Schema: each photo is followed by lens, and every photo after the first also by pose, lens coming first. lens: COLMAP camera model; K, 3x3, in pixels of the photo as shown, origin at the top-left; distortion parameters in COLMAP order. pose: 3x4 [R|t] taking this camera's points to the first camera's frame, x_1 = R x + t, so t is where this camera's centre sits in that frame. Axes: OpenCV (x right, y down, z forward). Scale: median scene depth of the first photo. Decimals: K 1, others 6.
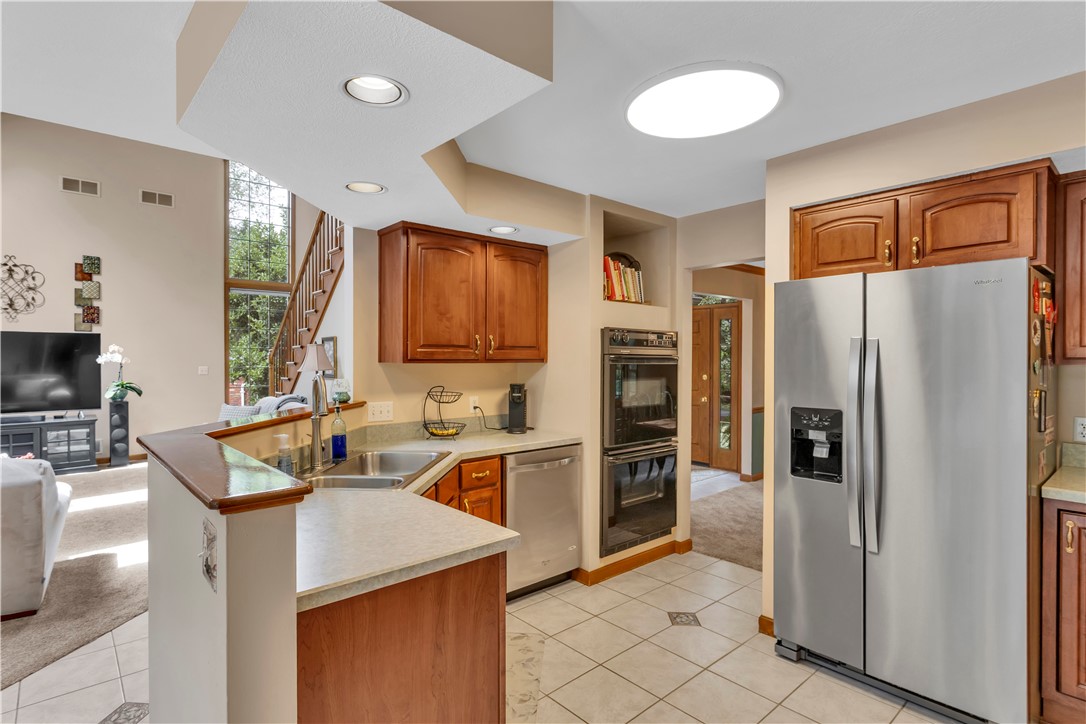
lens RADIAL K [[548.6, 0, 522.5], [0, 548.6, 365.7], [0, 0, 1]] dist [-0.004875, 0.003448]
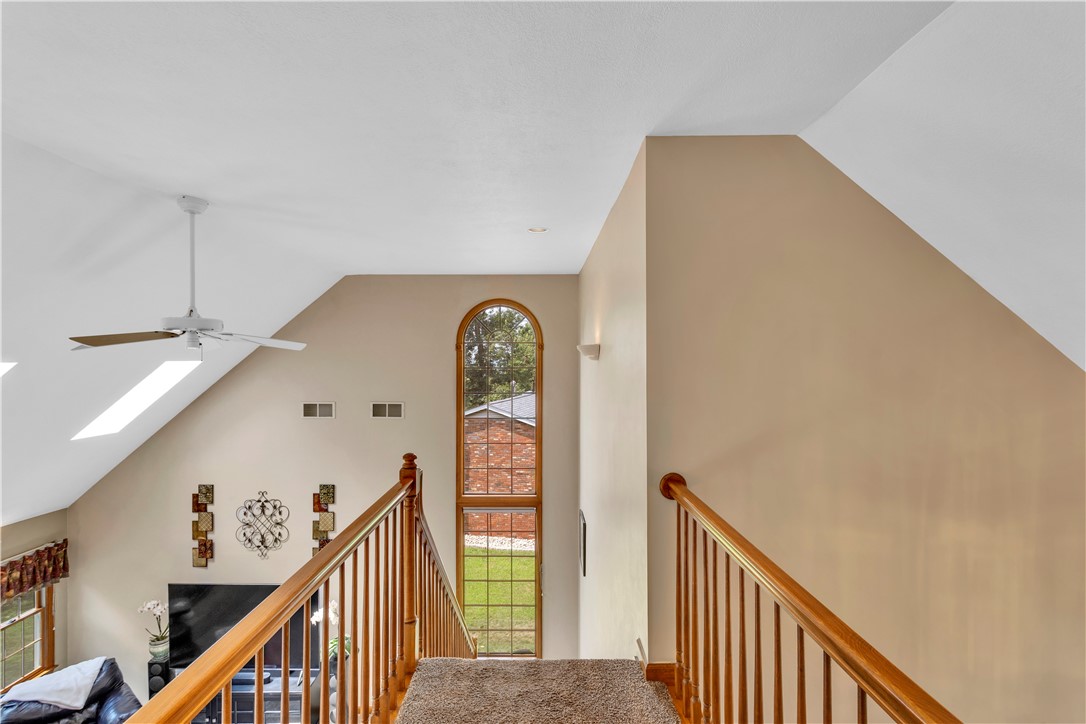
lens RADIAL K [[523.0, 0, 532.7], [0, 523.0, 364.3], [0, 0, 1]] dist [0.002990, 0.000442]
pose [[0.756915, -0.005651, -0.653489, 0.045712], [-0.004856, 0.999886, -0.014271, -0.400577], [0.653496, 0.013975, 0.756801, 0.576048]]
